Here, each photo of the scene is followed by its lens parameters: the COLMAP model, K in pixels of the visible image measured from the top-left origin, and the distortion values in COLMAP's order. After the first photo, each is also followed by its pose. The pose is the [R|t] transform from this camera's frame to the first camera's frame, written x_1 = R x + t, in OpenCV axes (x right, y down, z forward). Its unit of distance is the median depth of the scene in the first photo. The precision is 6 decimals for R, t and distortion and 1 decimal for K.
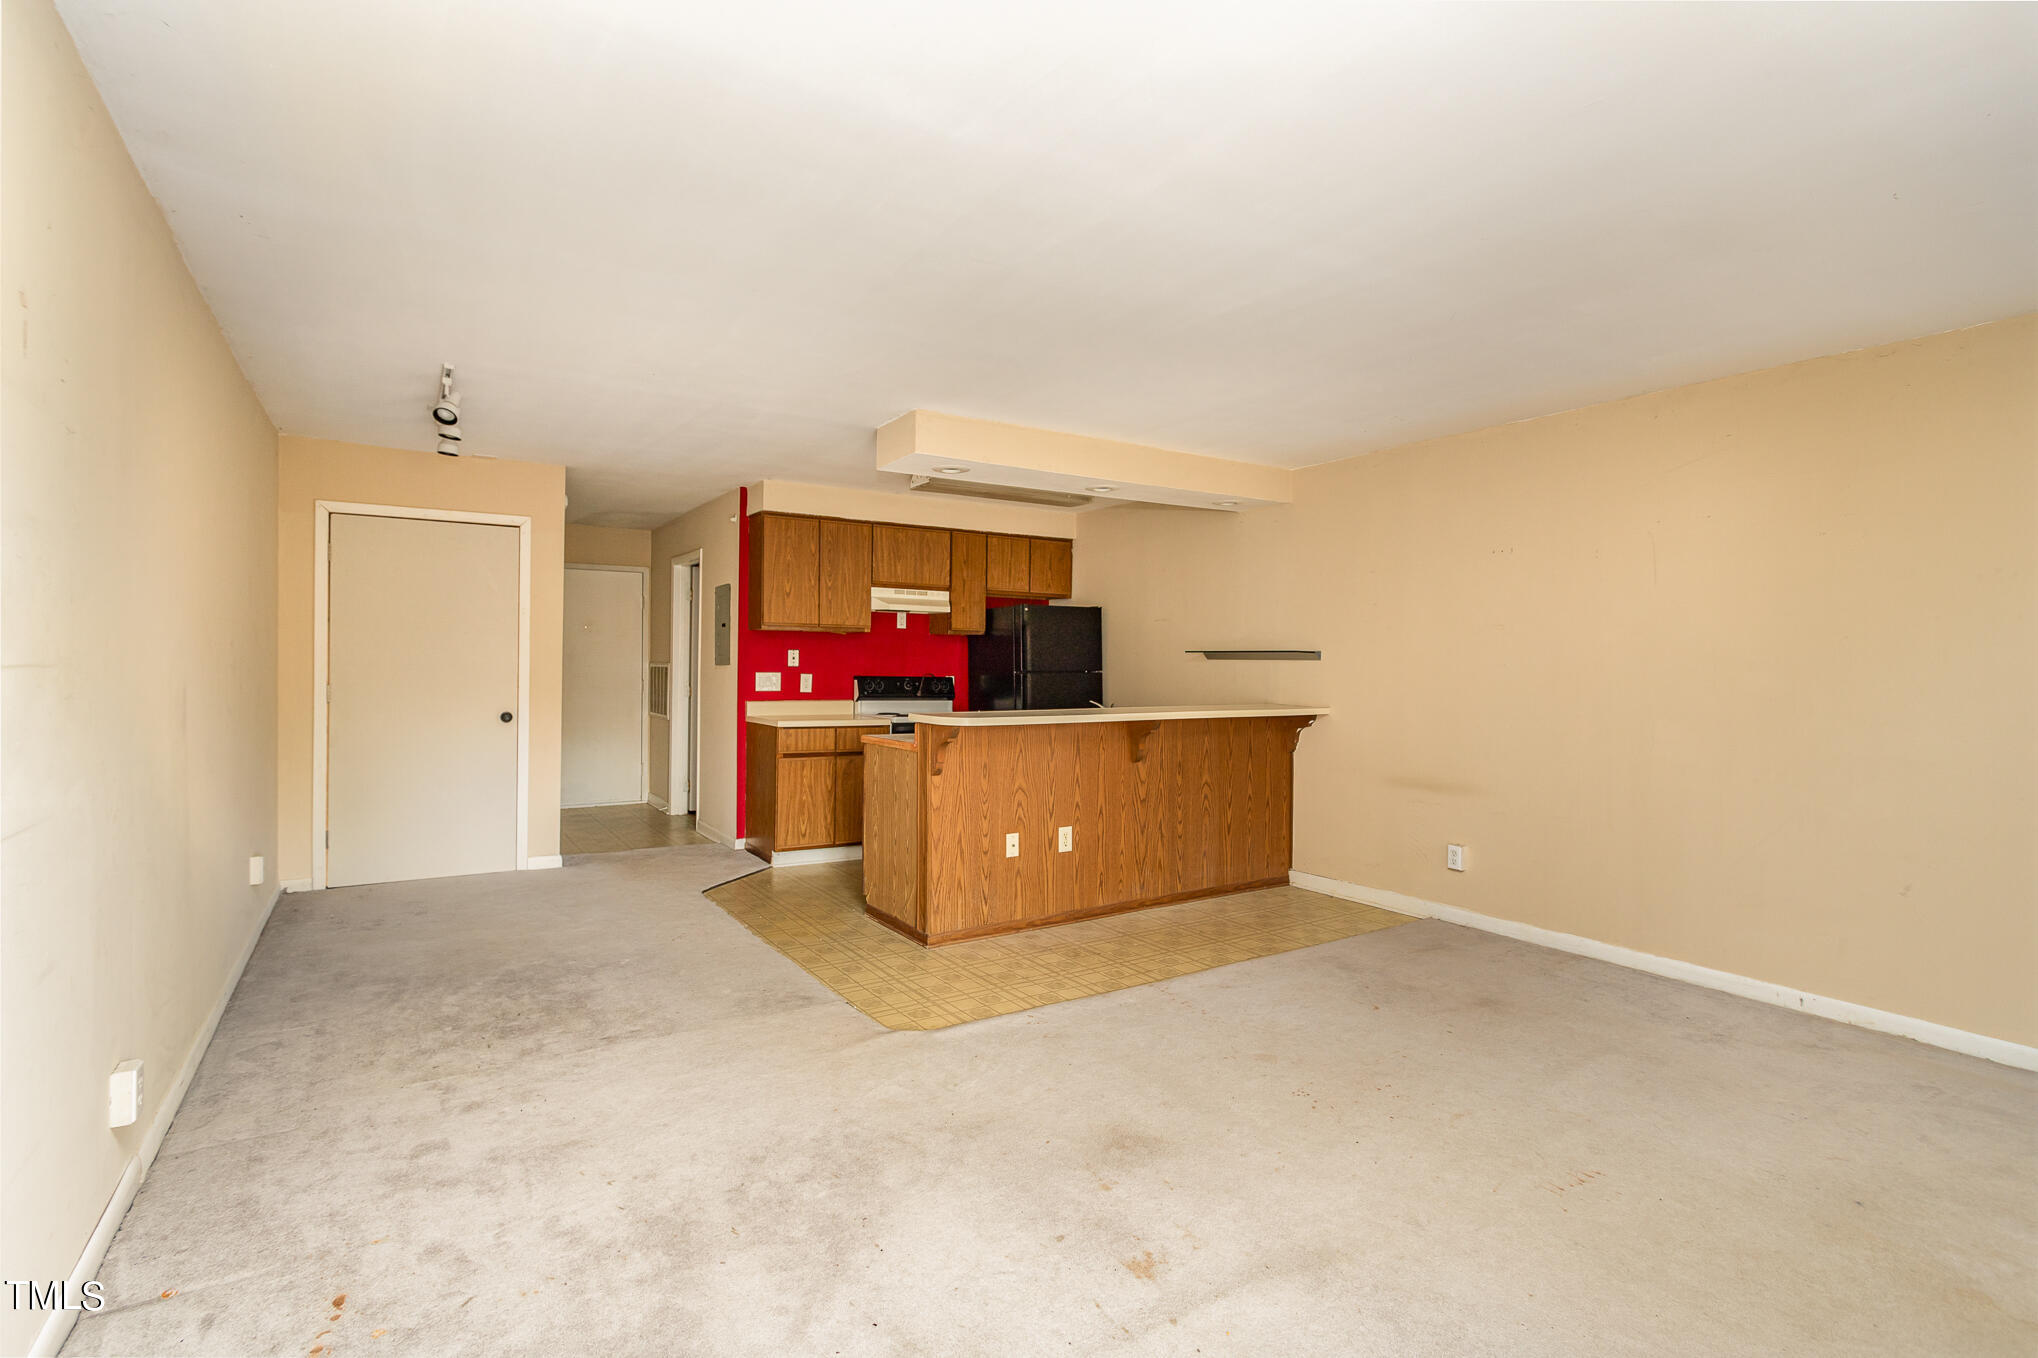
lens RADIAL K [[956.2, 0, 1013.3], [0, 956.2, 700.5], [0, 0, 1]] dist [-0.011769, 0.000053]
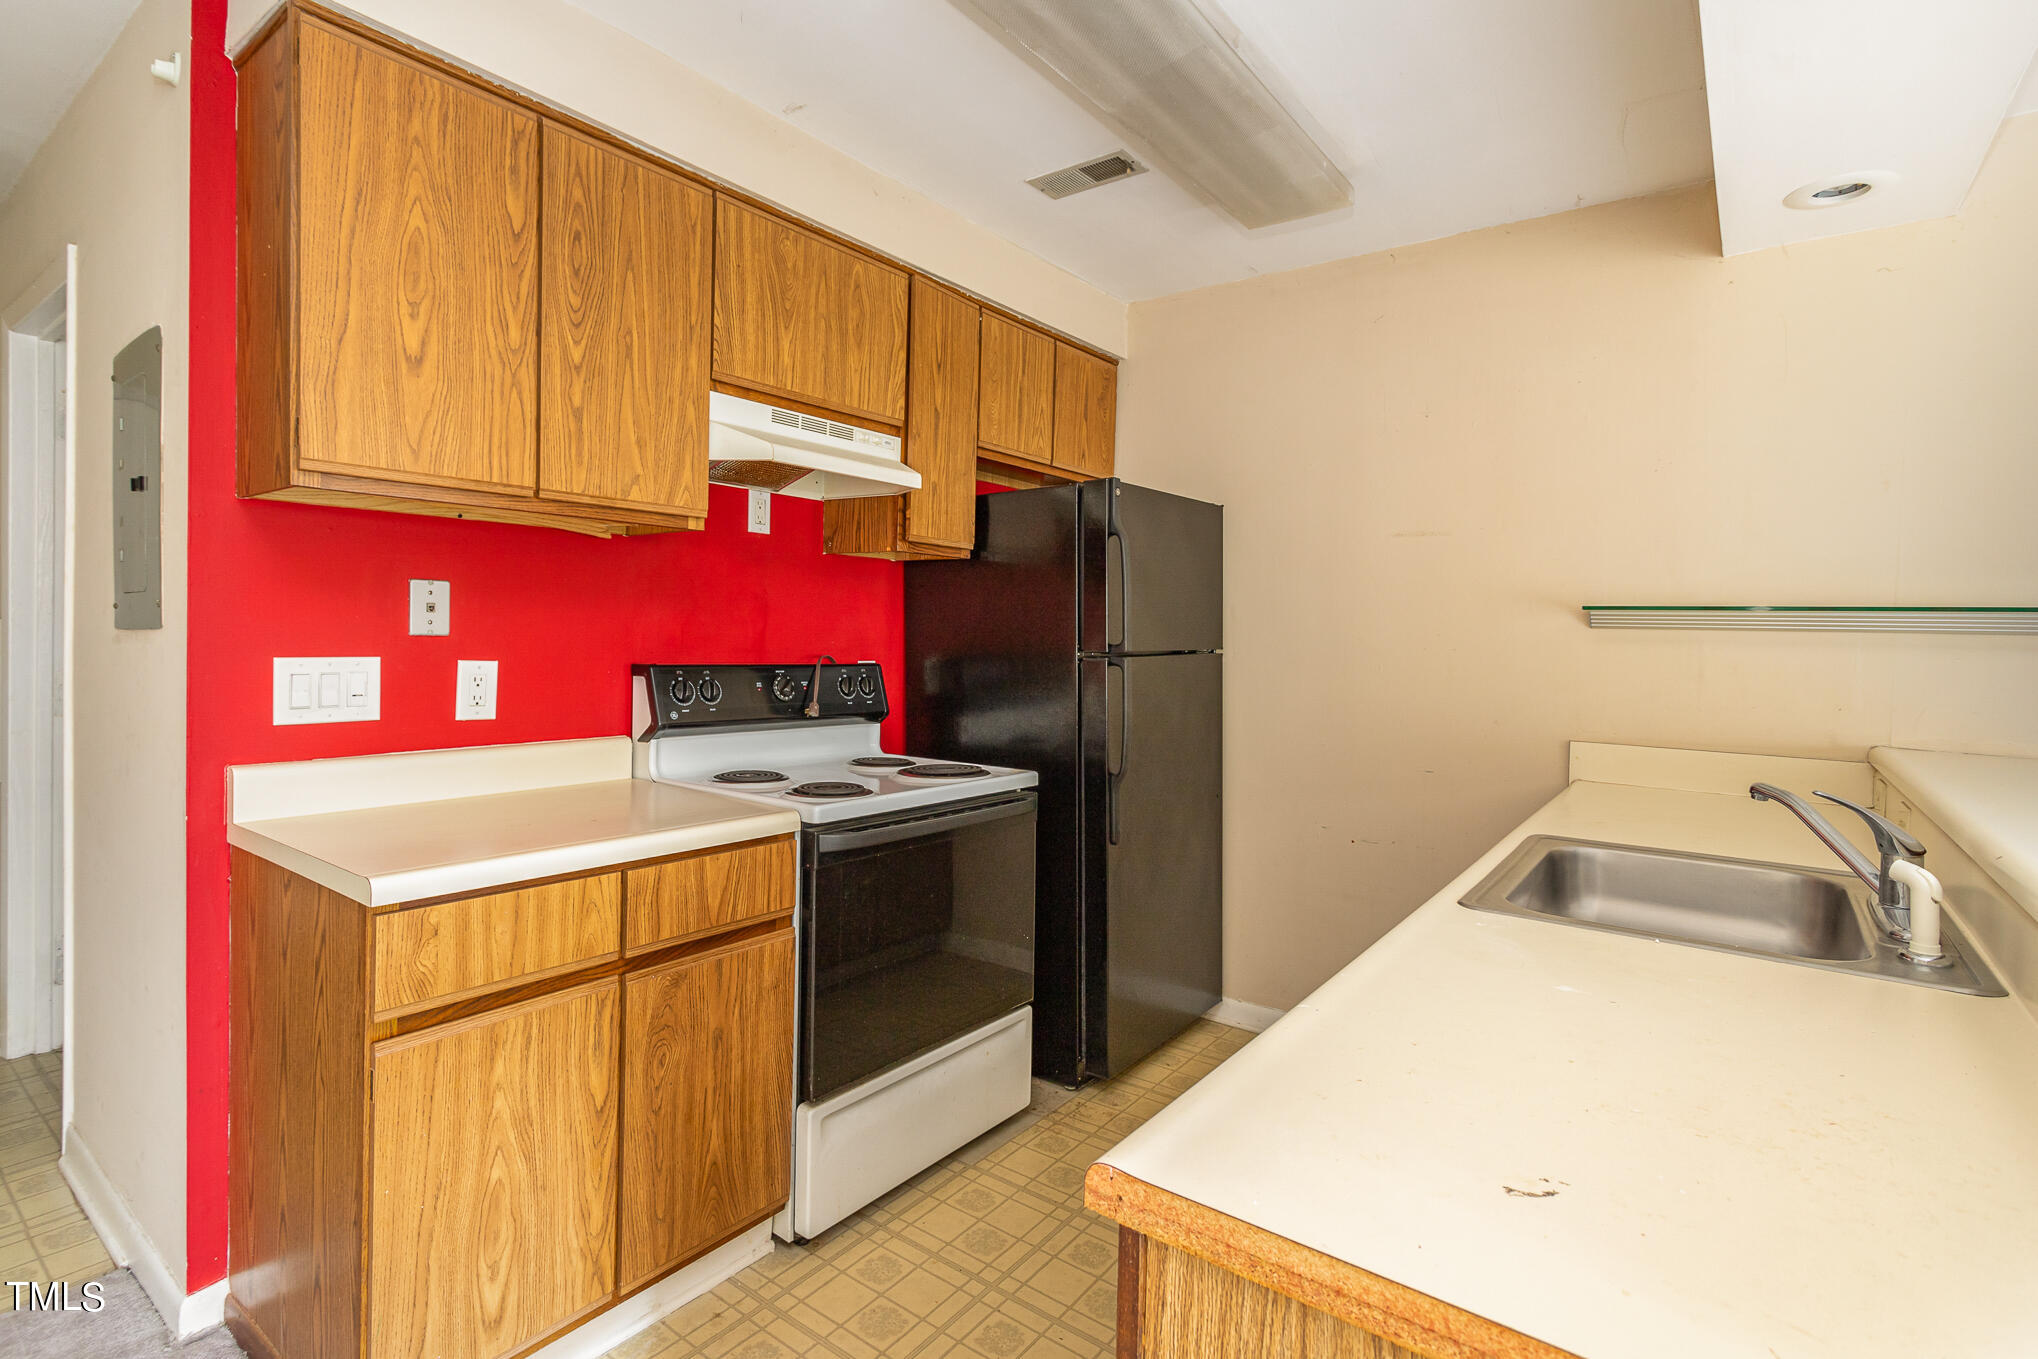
lens RADIAL K [[969.6, 0, 1022.0], [0, 969.6, 666.2], [0, 0, 1]] dist [0.001596, 0.000227]
pose [[0.937932, -0.003807, 0.346798, -0.174767], [0.002166, 0.999985, 0.005119, -0.029489], [-0.346813, -0.004050, 0.937926, 0.705062]]
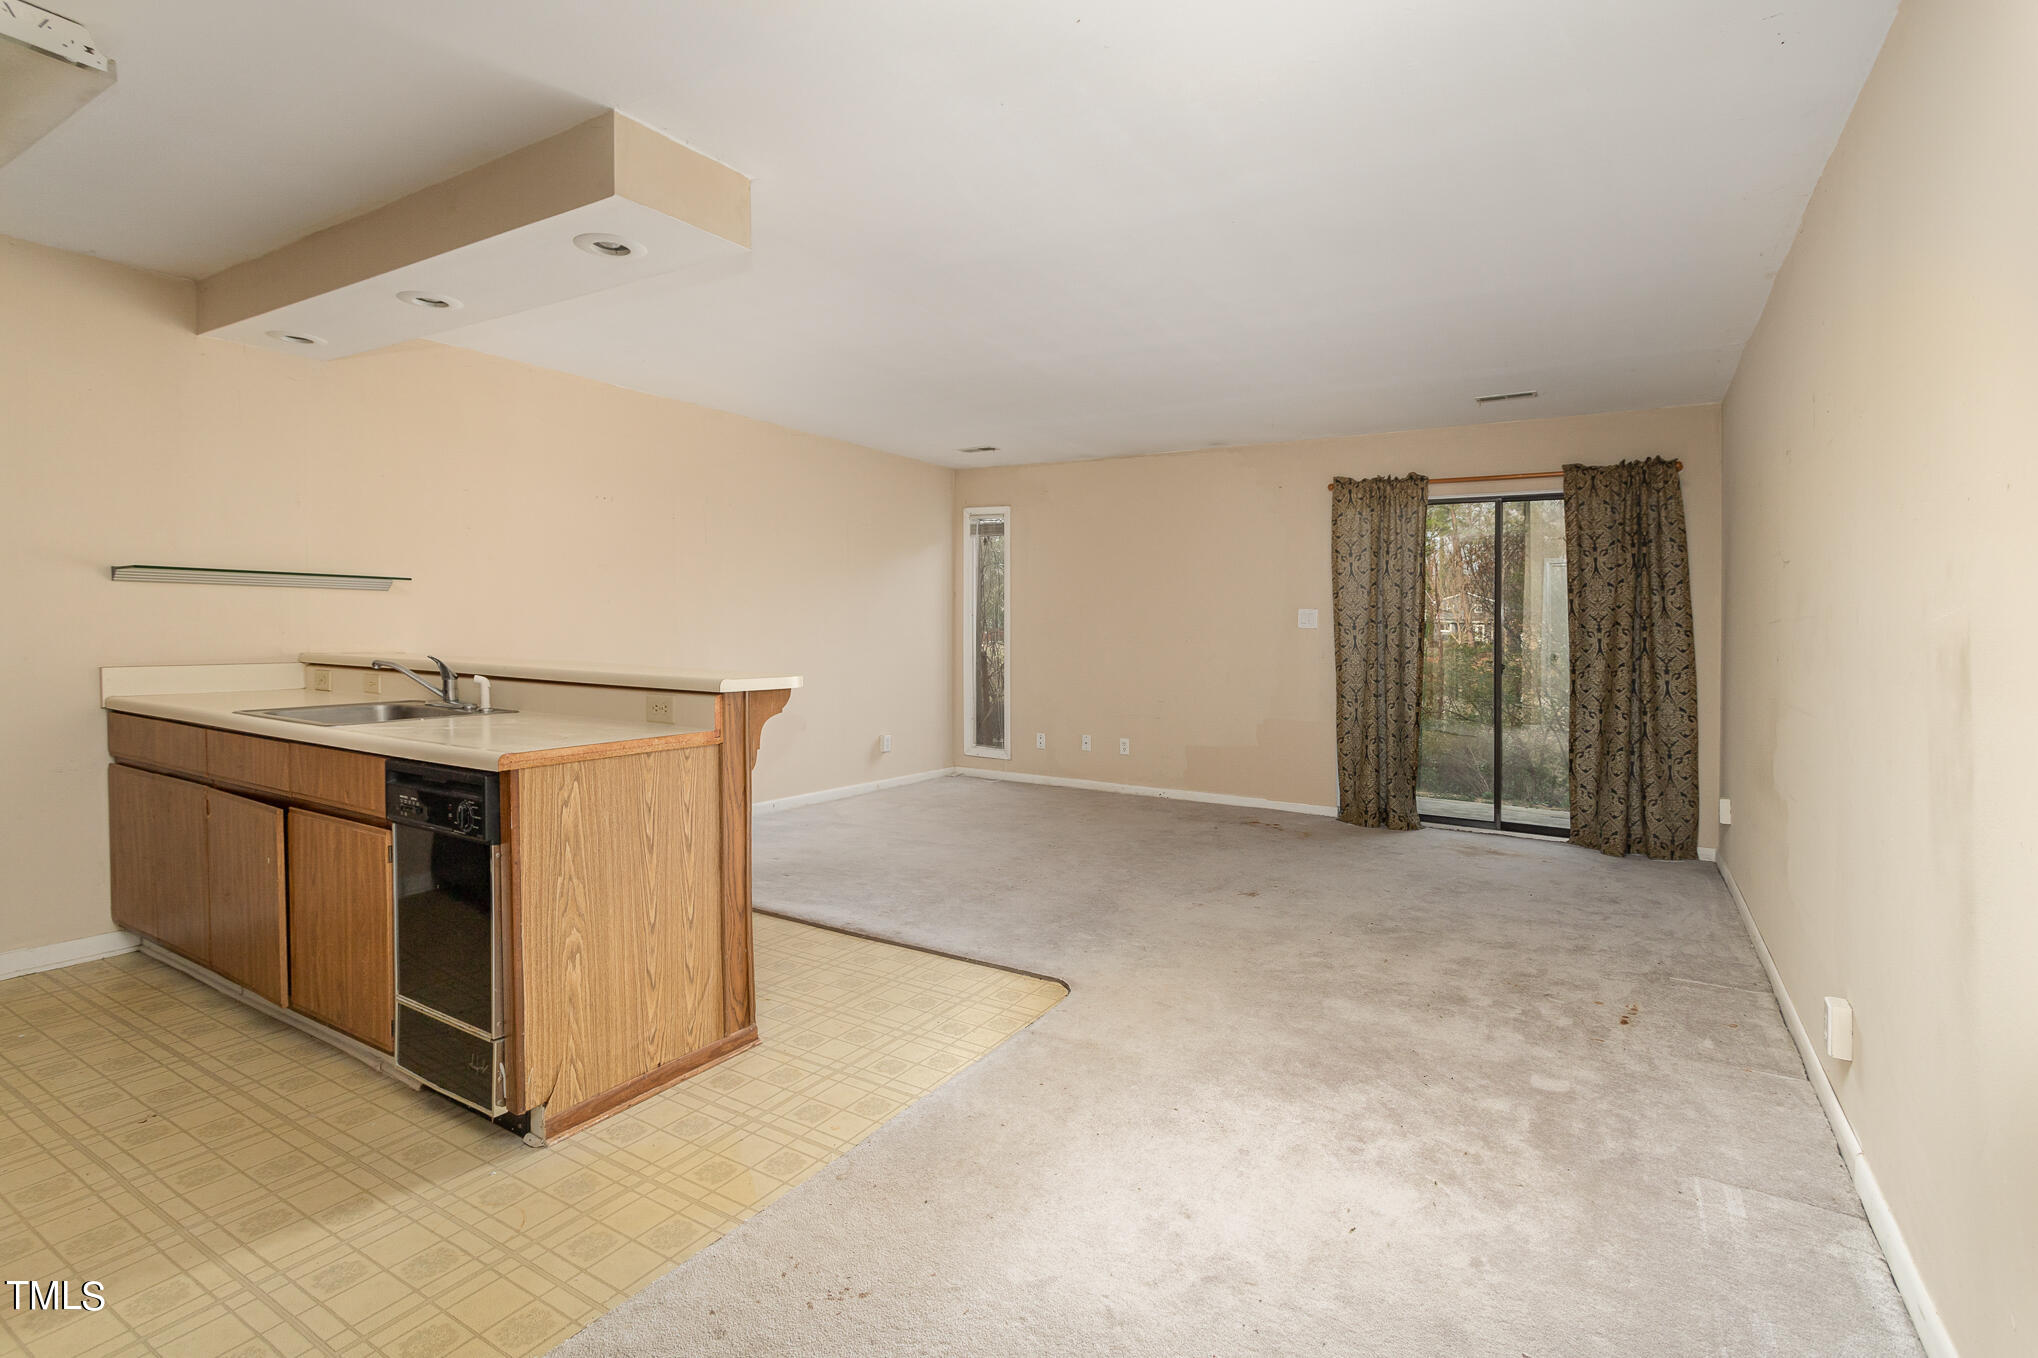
lens RADIAL K [[973.6, 0, 1014.8], [0, 973.6, 669.5], [0, 0, 1]] dist [0.003310, 0.000615]
pose [[-0.431641, -0.057308, 0.900223, -0.530321], [0.016564, 0.997308, 0.071430, -0.024318], [-0.901894, 0.045743, -0.429529, 0.791345]]
